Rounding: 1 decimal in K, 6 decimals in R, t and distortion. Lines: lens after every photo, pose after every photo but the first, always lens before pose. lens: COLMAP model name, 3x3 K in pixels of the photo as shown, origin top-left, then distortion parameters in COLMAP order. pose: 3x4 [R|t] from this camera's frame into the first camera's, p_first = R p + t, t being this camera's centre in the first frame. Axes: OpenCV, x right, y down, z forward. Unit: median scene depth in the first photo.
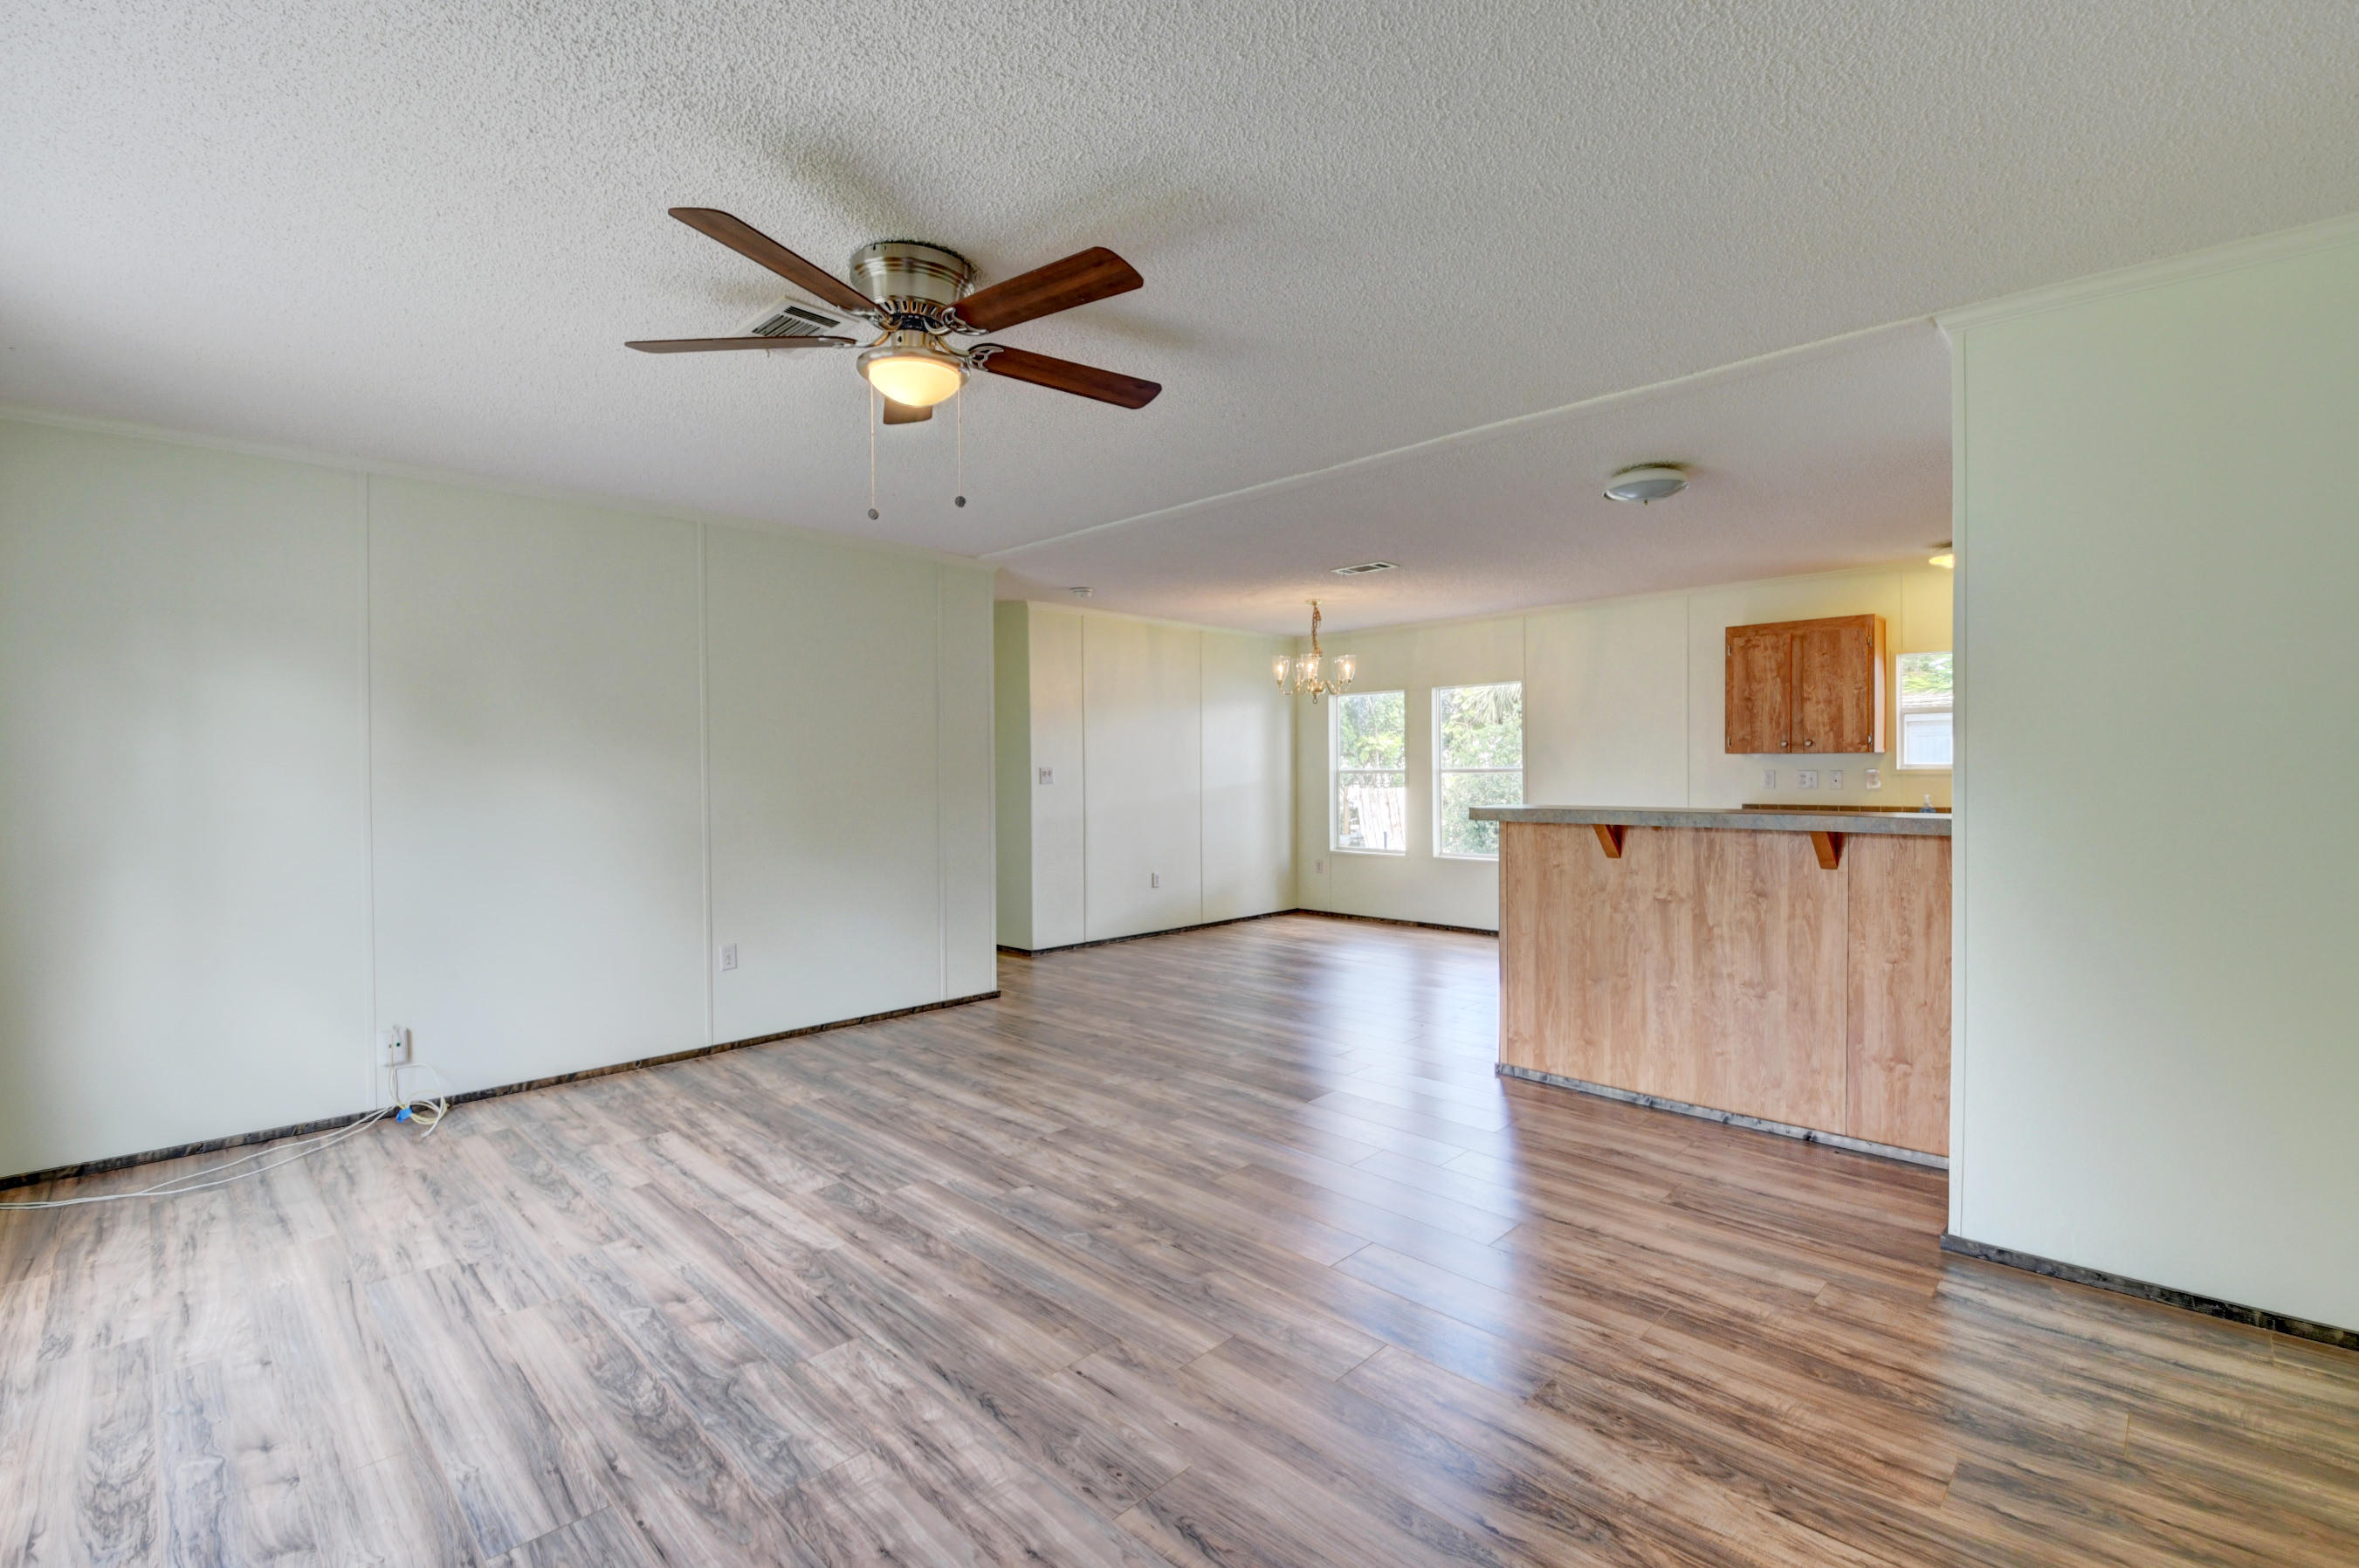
lens RADIAL K [[1039.4, 0, 1186.1], [0, 1039.4, 774.7], [0, 0, 1]] dist [-0.001674, -0.014898]
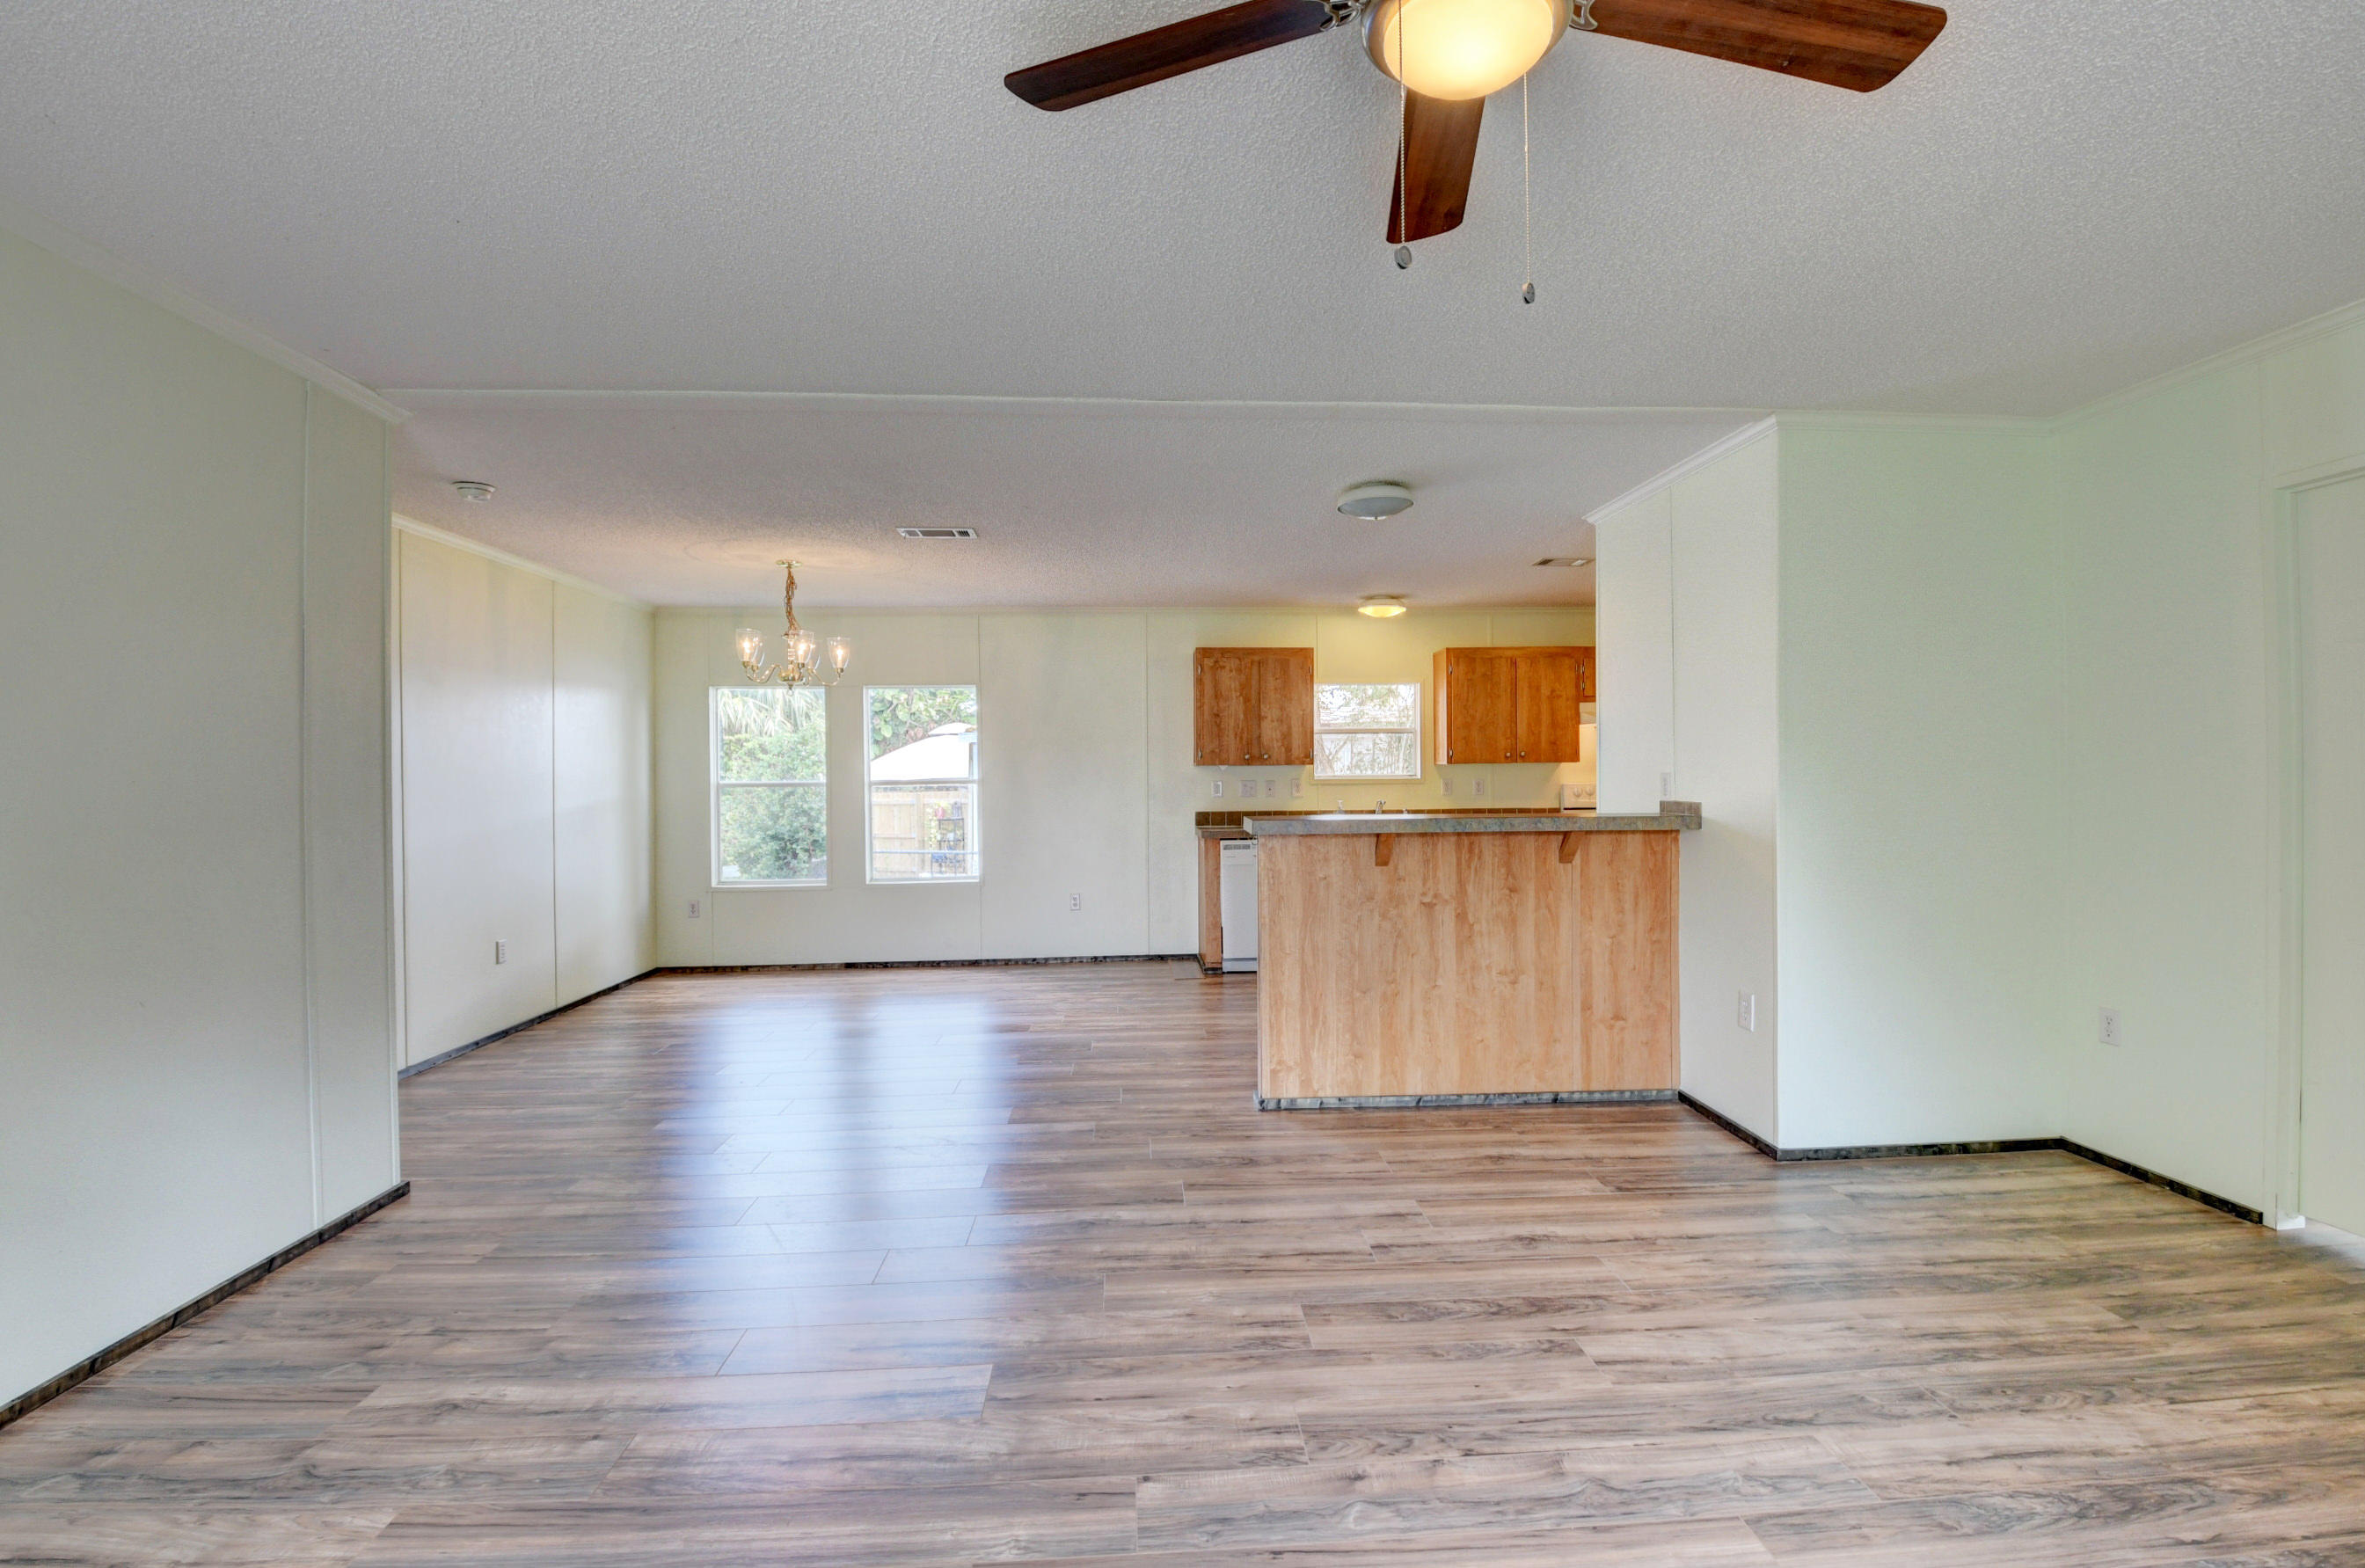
lens RADIAL K [[1042.0, 0, 1201.0], [0, 1042.0, 778.8], [0, 0, 1]] dist [-0.001674, -0.014898]
pose [[0.664555, -0.000293, 0.747239, -0.488577], [0.007540, 0.999952, -0.006313, 0.000655], [-0.747201, 0.009829, 0.664525, 0.497252]]
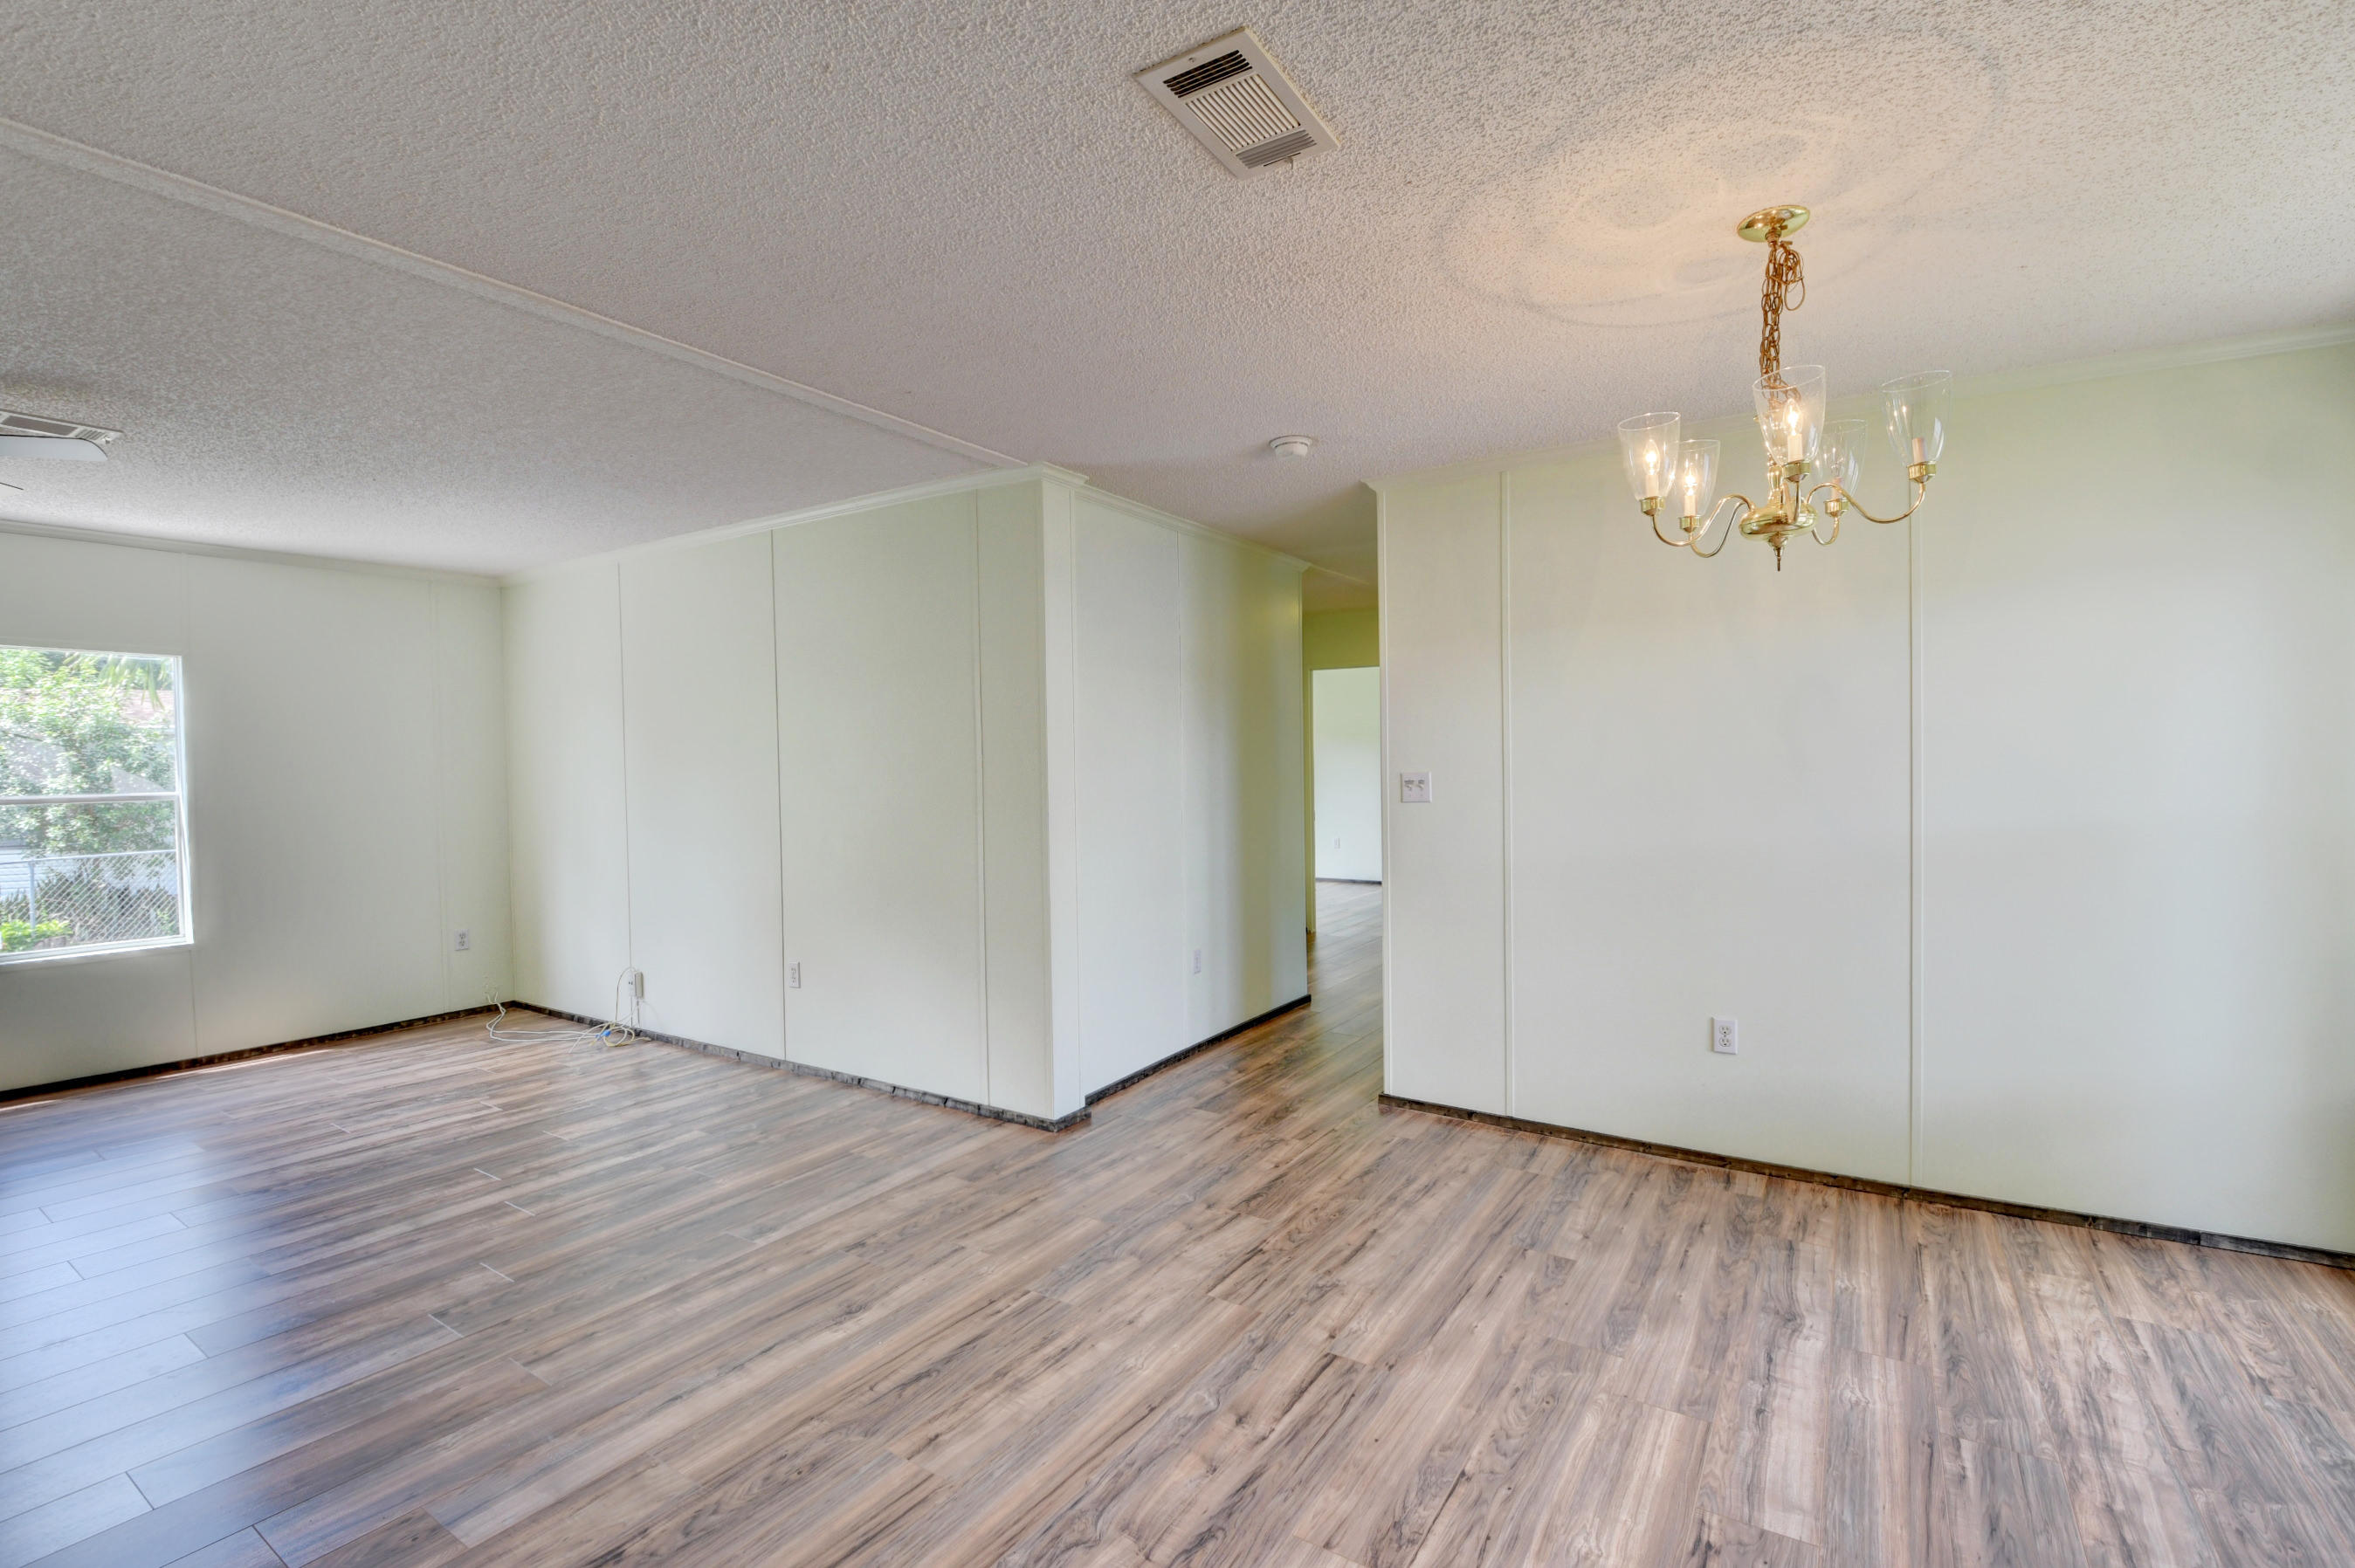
lens RADIAL K [[1037.6, 0, 1180.7], [0, 1037.6, 776.9], [0, 0, 1]] dist [-0.001674, -0.014898]
pose [[0.196940, 0.020479, -0.980202, 0.733092], [0.007820, 0.999717, 0.022458, -0.034557], [0.980384, -0.012088, 0.196724, 1.503238]]
